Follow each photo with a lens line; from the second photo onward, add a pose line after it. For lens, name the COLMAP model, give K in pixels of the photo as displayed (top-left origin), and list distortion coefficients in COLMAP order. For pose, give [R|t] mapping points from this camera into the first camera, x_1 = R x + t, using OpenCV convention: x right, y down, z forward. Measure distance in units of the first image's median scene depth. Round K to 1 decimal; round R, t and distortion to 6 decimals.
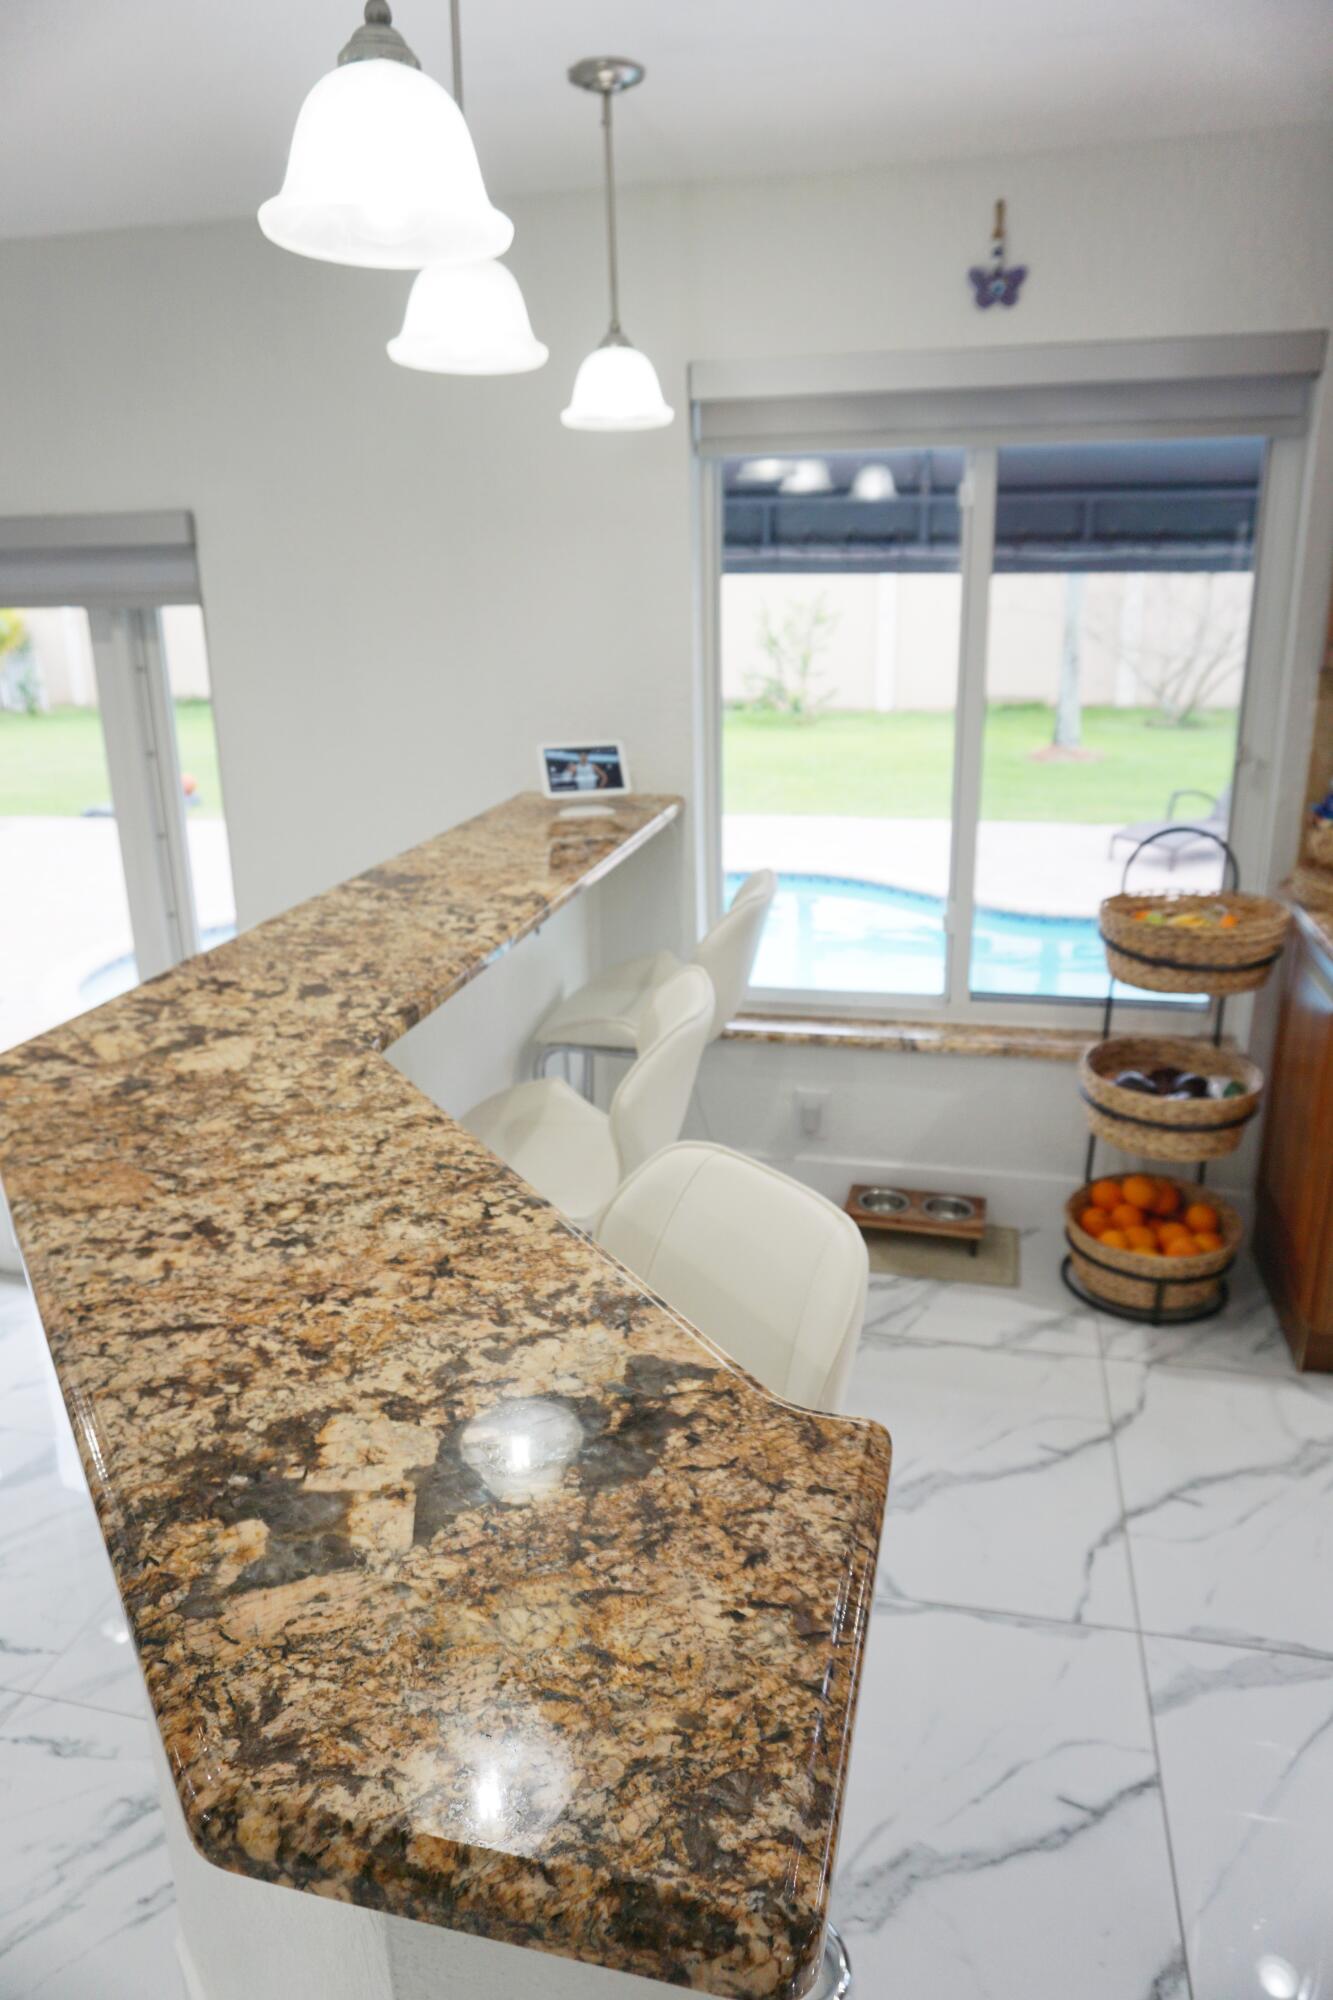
lens RADIAL K [[1334.6, 0, 651.4], [0, 1334.6, 1009.6], [0, 0, 1]] dist [-0.048506, 0.038391]
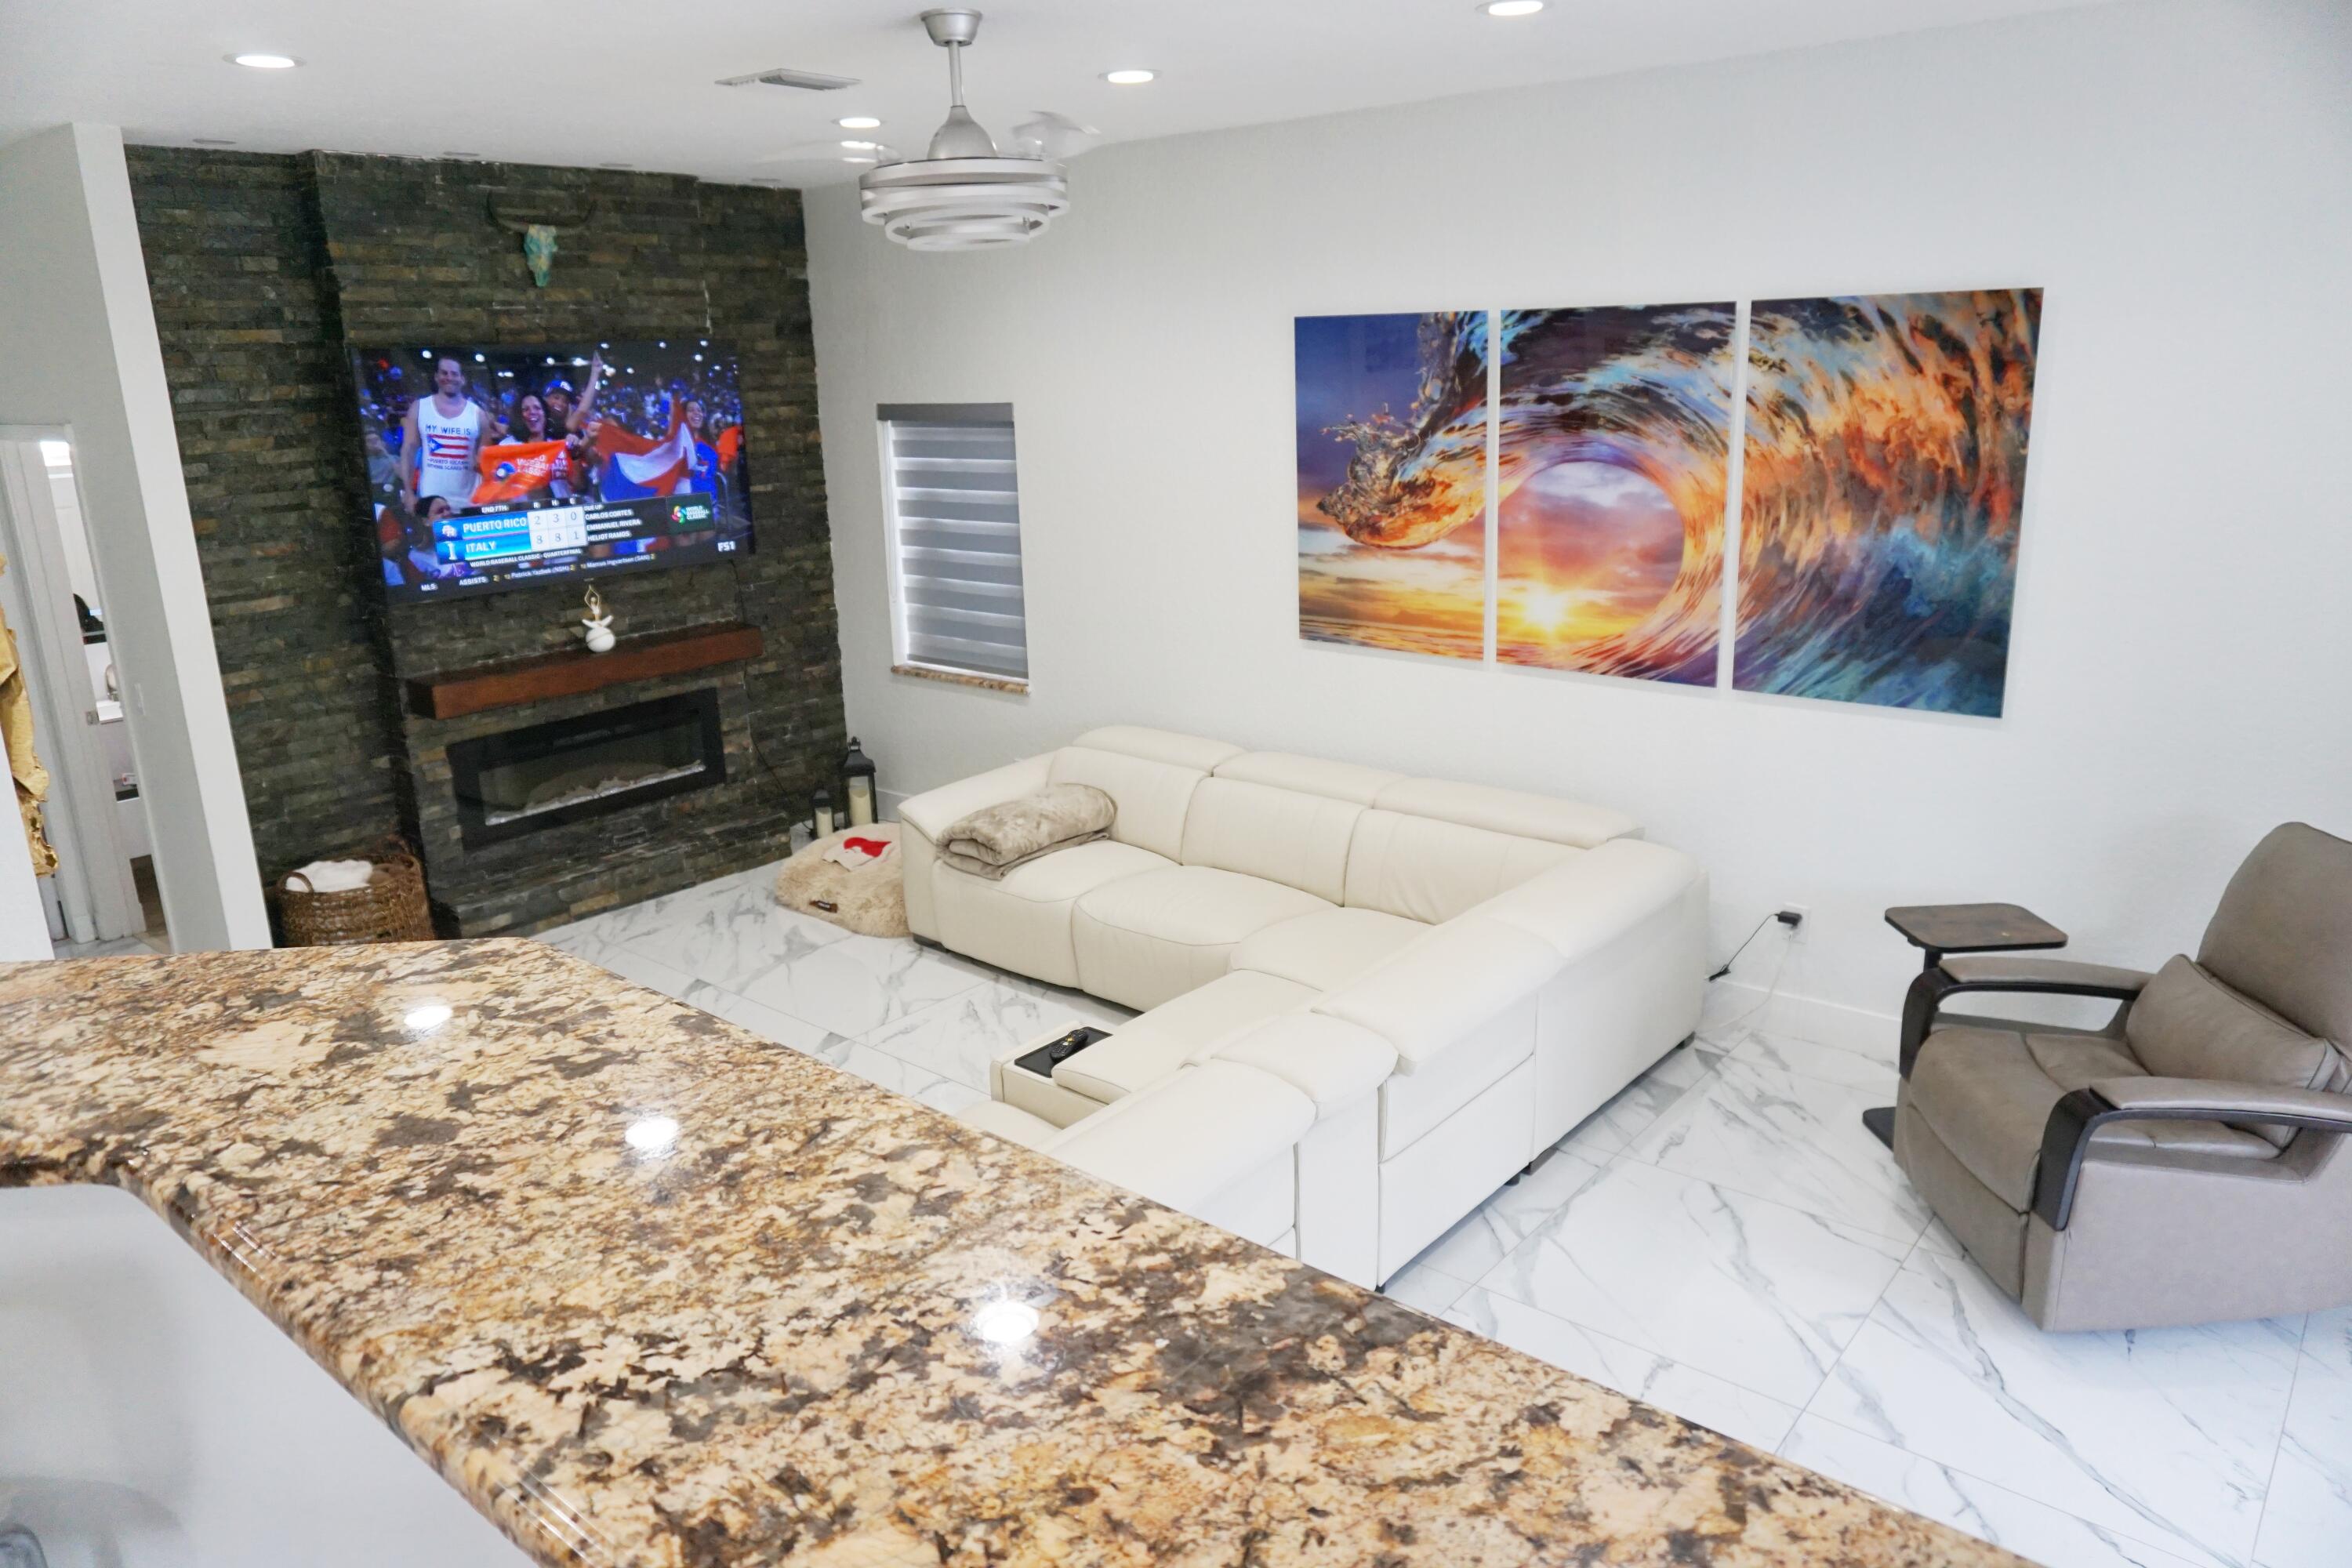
lens RADIAL K [[1569.5, 0, 1172.8], [0, 1569.5, 772.8], [0, 0, 1]] dist [-0.048506, 0.038391]
pose [[-0.446695, 0.256576, -0.857107, 0.111330], [-0.243122, 0.887138, 0.392273, -0.433490], [0.861020, 0.383608, -0.333900, 1.303495]]
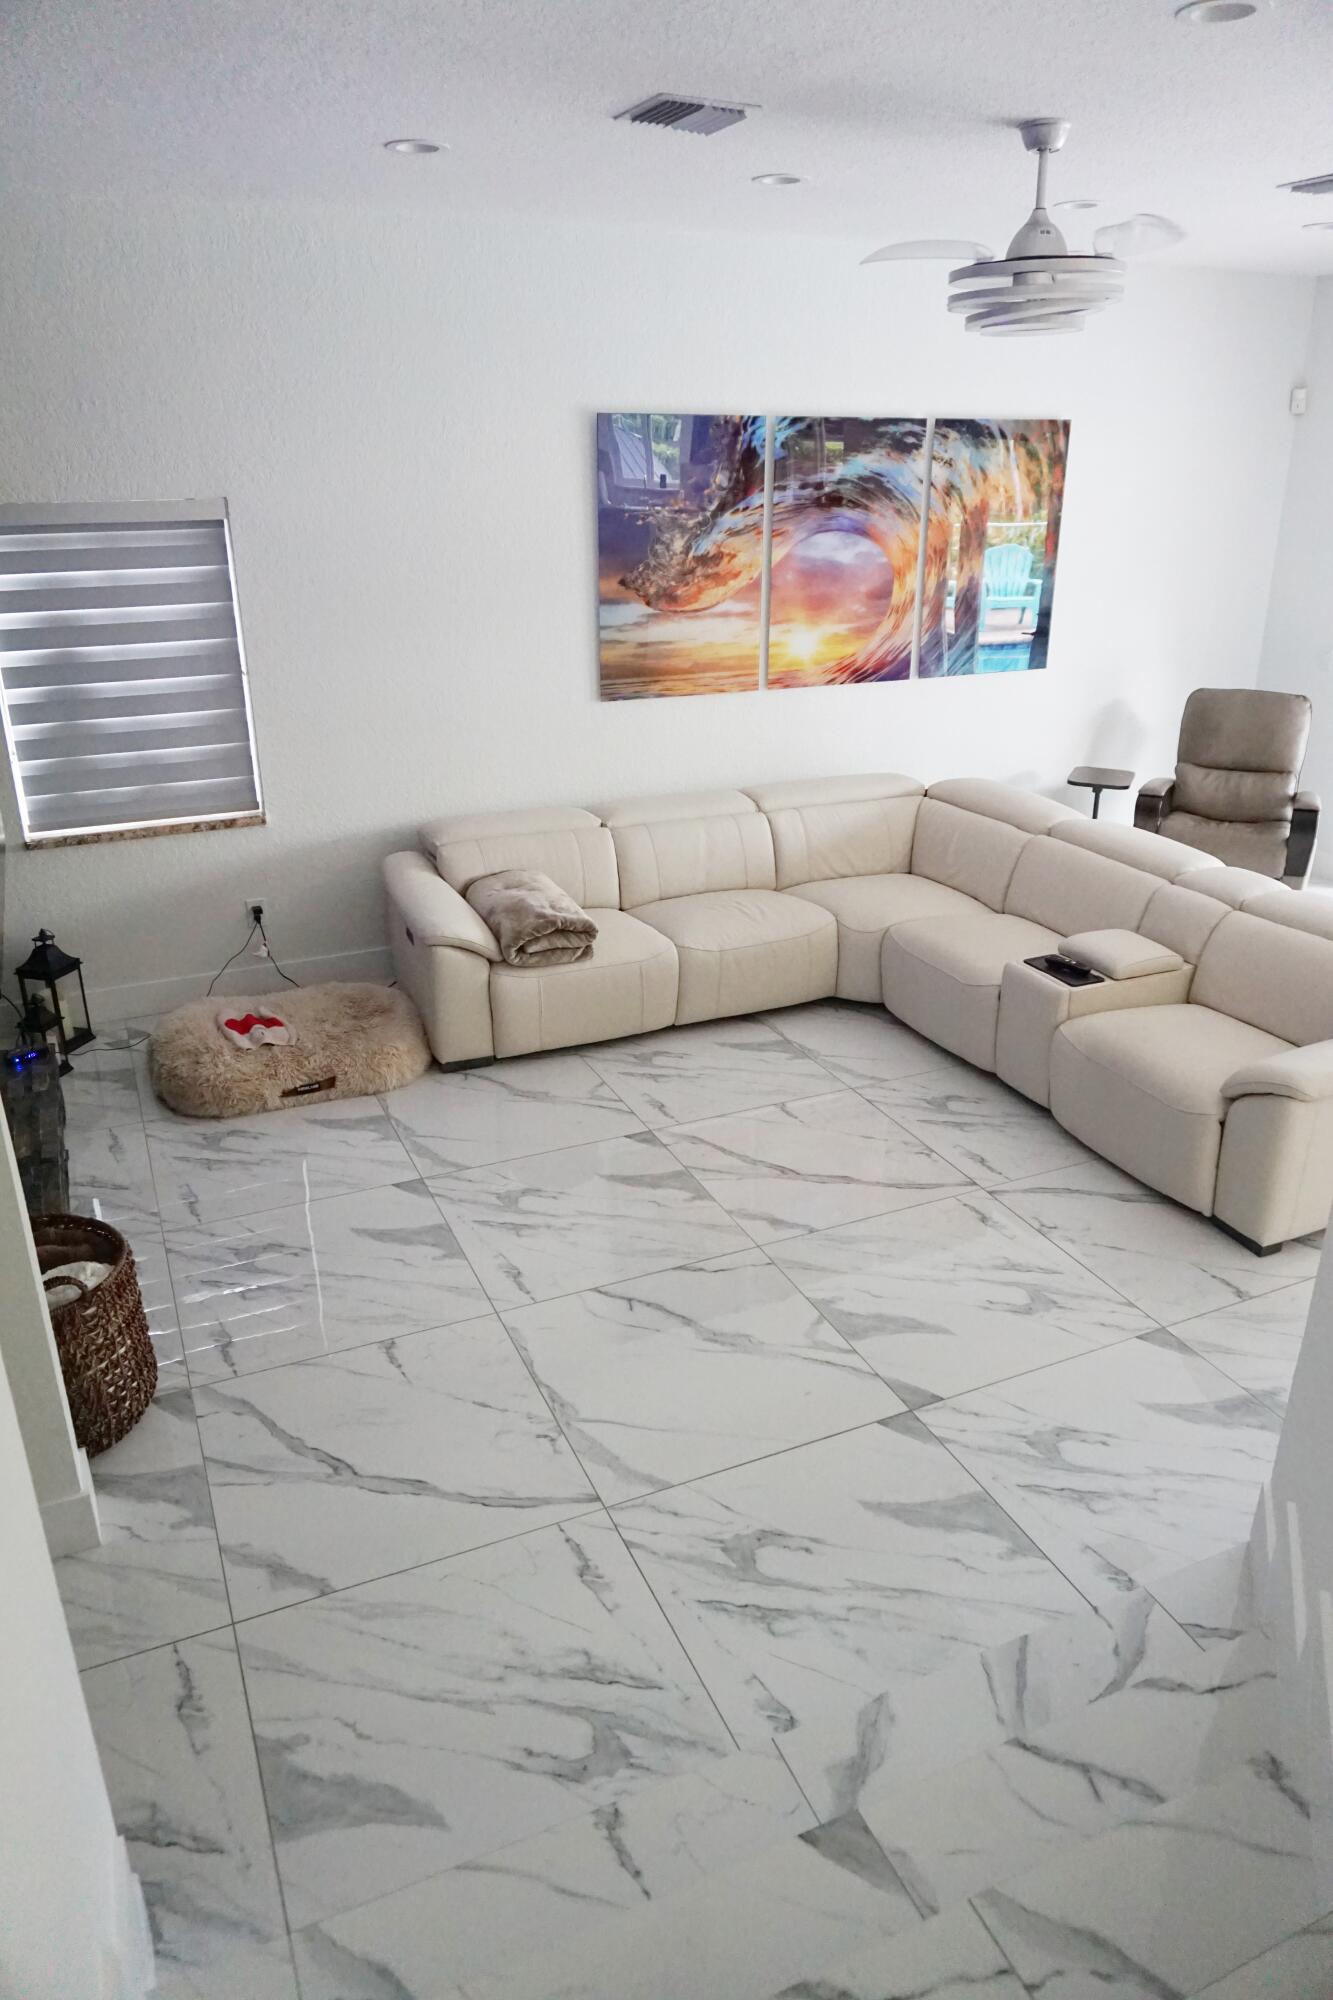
lens RADIAL K [[1334.6, 0, 669.9], [0, 1334.6, 993.2], [0, 0, 1]] dist [-0.048506, 0.038391]
pose [[0.607265, 0.303519, -0.734238, -0.188469], [-0.247890, 0.950401, 0.187854, 0.511209], [0.754837, 0.067933, 0.652384, -1.450870]]
